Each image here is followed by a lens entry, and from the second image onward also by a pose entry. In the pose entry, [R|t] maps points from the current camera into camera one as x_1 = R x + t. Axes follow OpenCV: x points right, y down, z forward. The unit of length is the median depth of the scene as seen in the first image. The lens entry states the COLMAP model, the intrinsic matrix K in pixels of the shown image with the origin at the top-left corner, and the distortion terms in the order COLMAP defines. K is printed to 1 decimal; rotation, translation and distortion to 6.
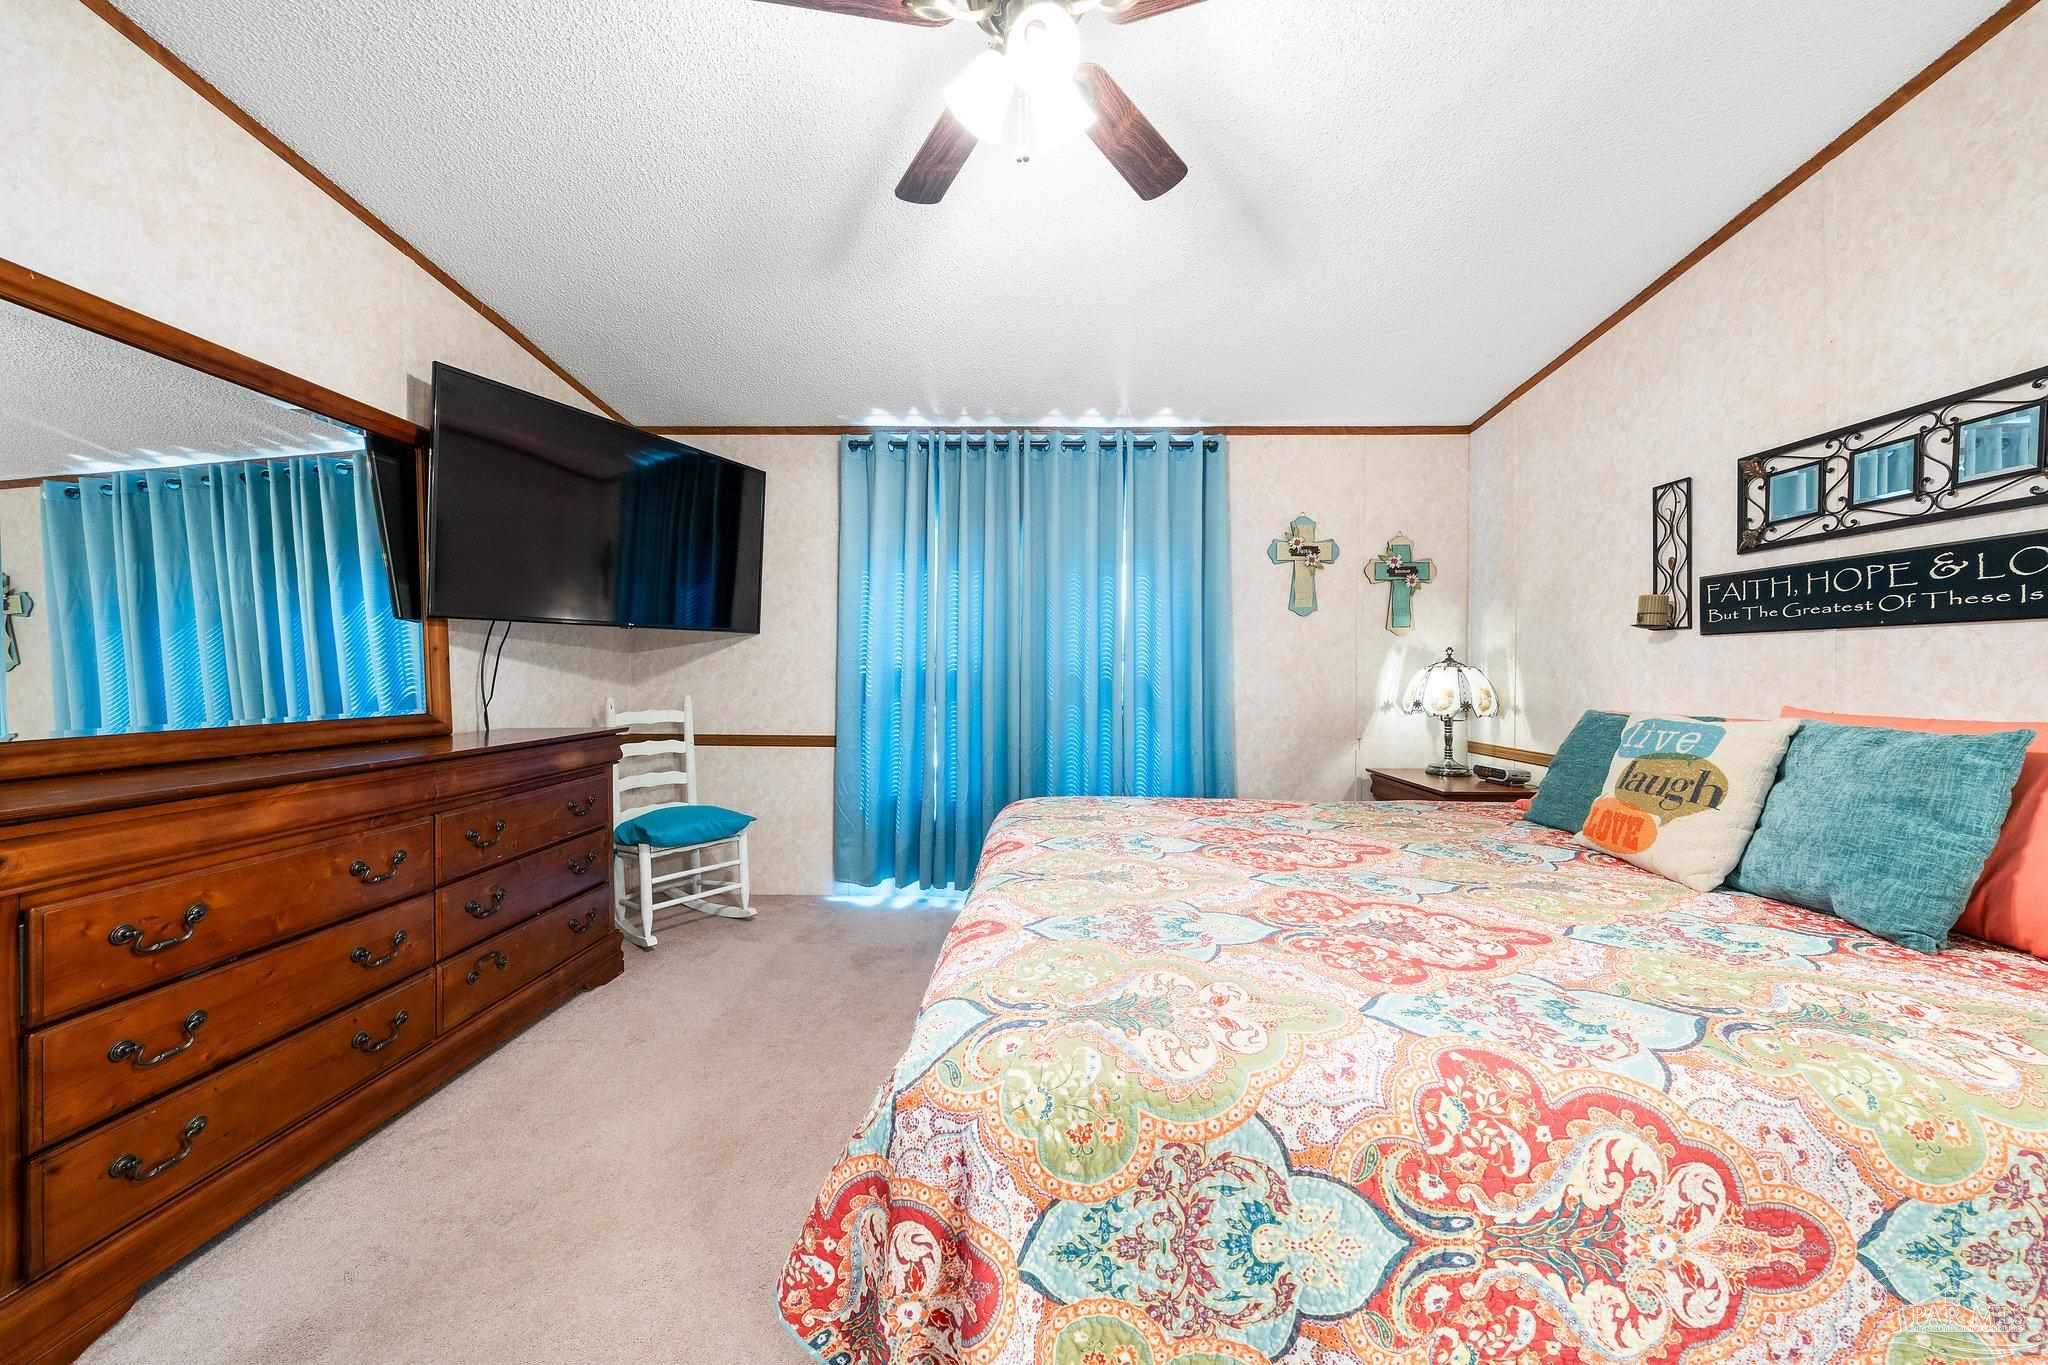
lens RADIAL K [[698.4, 0, 1028.8], [0, 698.4, 673.2], [0, 0, 1]] dist [-0.003670, -0.000236]
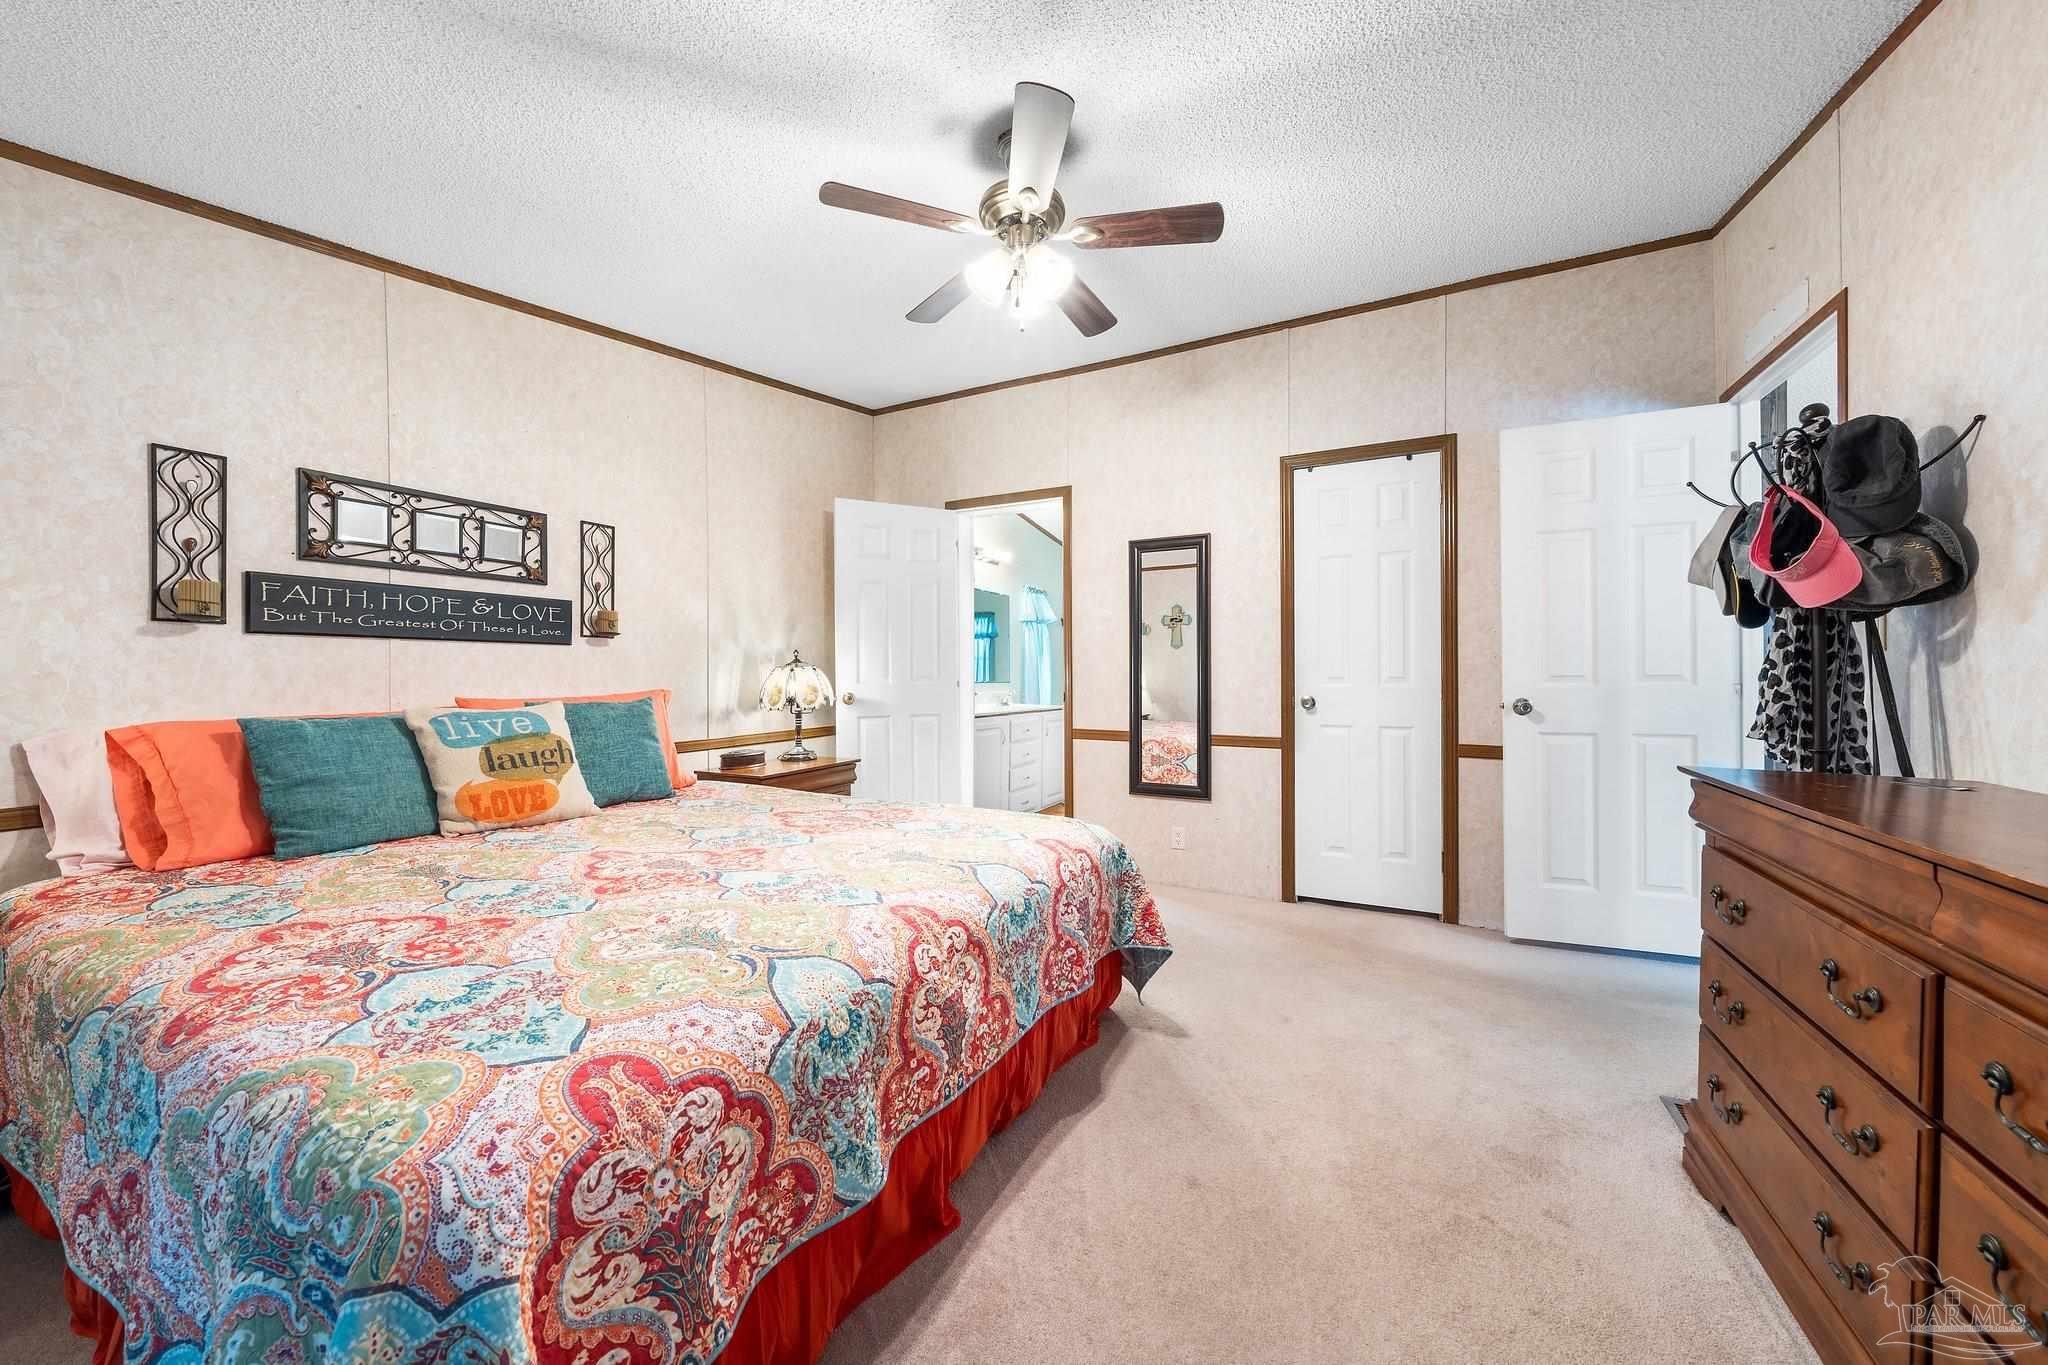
lens RADIAL K [[698.4, 0, 1028.8], [0, 698.4, 673.2], [0, 0, 1]] dist [-0.003670, -0.000236]
pose [[-0.894005, 0.000245, 0.448057, -0.473079], [0.001081, 0.999998, 0.001610, 0.000056], [-0.448056, 0.001924, -0.894003, 1.608782]]
